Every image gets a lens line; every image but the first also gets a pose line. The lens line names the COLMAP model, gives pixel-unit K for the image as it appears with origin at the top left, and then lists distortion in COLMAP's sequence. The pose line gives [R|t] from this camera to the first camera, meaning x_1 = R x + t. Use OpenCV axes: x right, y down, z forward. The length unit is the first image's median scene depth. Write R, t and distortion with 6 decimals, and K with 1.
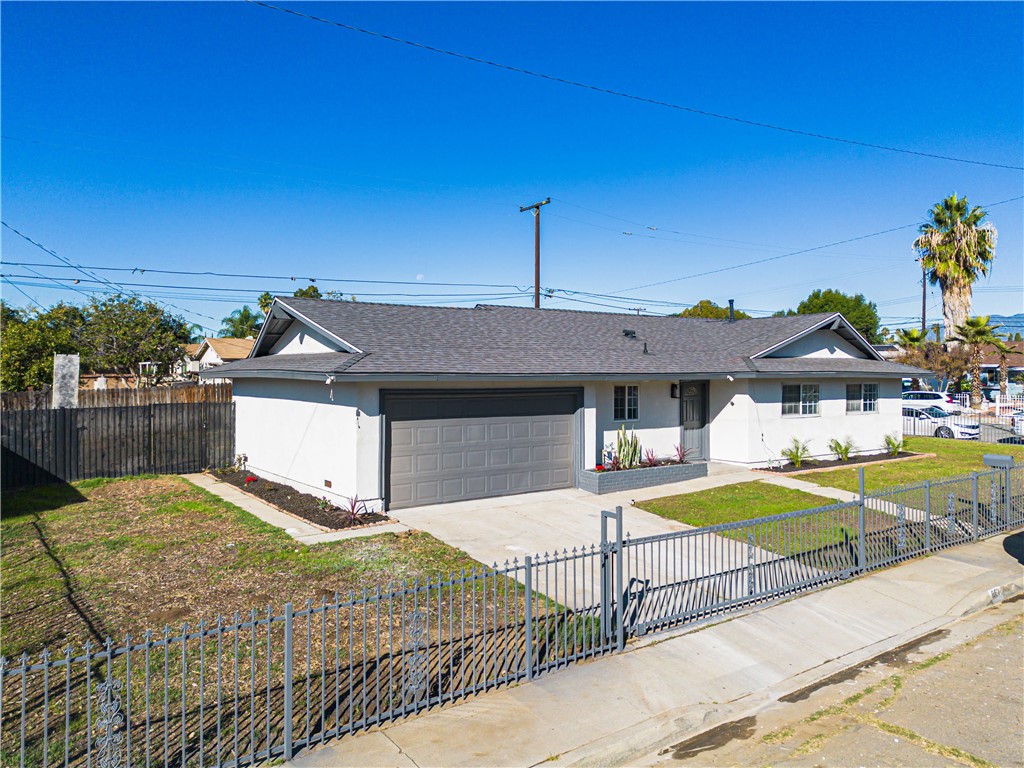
lens RADIAL K [[730.0, 0, 502.9], [0, 730.0, 375.1], [0, 0, 1]] dist [0.030358, -0.010331]
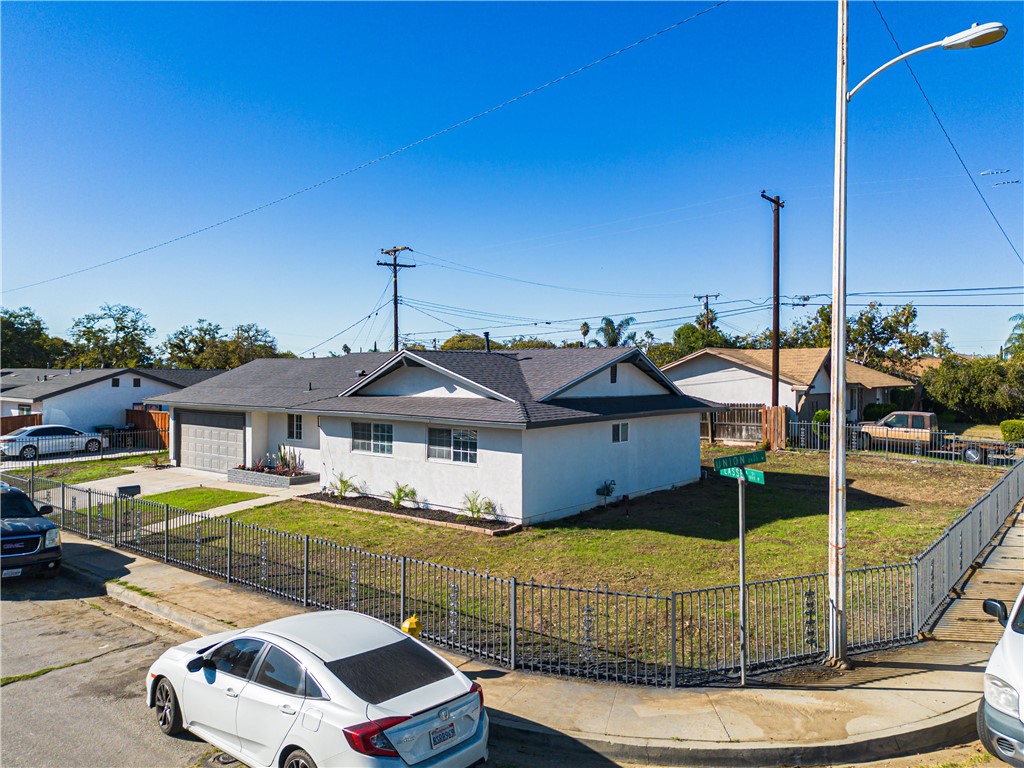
lens RADIAL K [[730.0, 0, 509.3], [0, 730.0, 379.9], [0, 0, 1]] dist [0.030358, -0.010331]
pose [[0.266783, 0.006174, -0.963737, 1.480565], [-0.004514, 0.999977, 0.005157, -0.054941], [0.963746, 0.002975, 0.266805, 0.940308]]
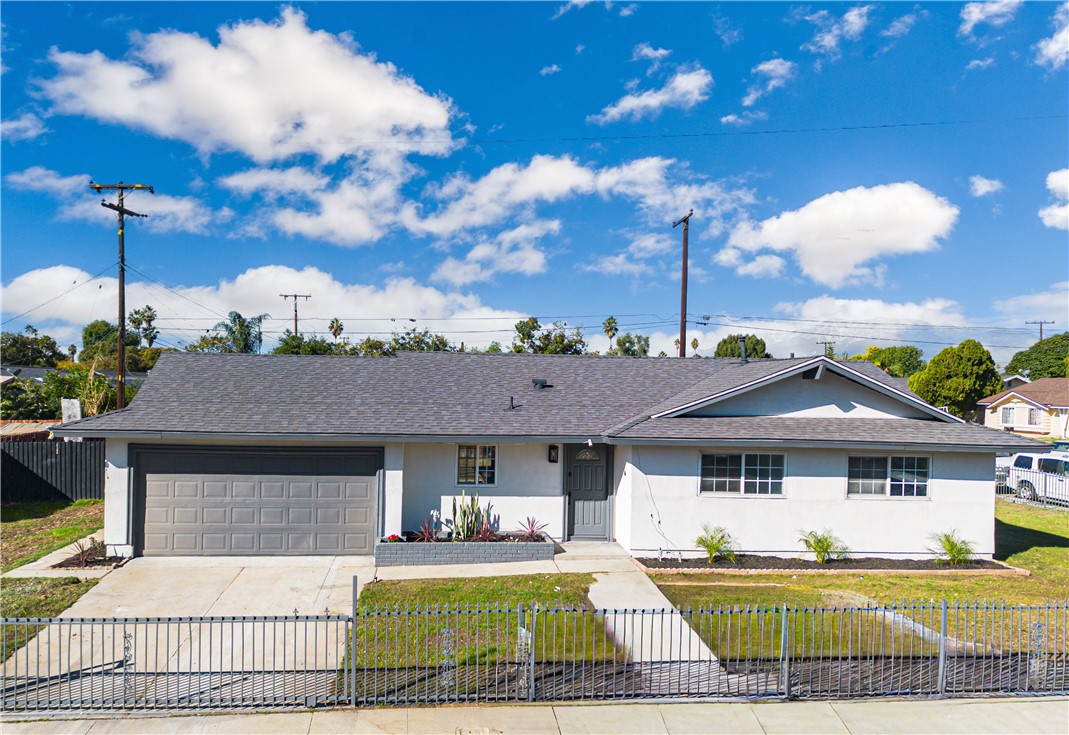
lens RADIAL K [[777.3, 0, 533.6], [0, 777.3, 373.2], [0, 0, 1]] dist [0.039239, -0.016271]
pose [[0.861481, 0.006049, -0.507754, 0.647478], [-0.020571, 0.999524, -0.022994, -0.048826], [0.507373, 0.030253, 0.861195, 0.201613]]
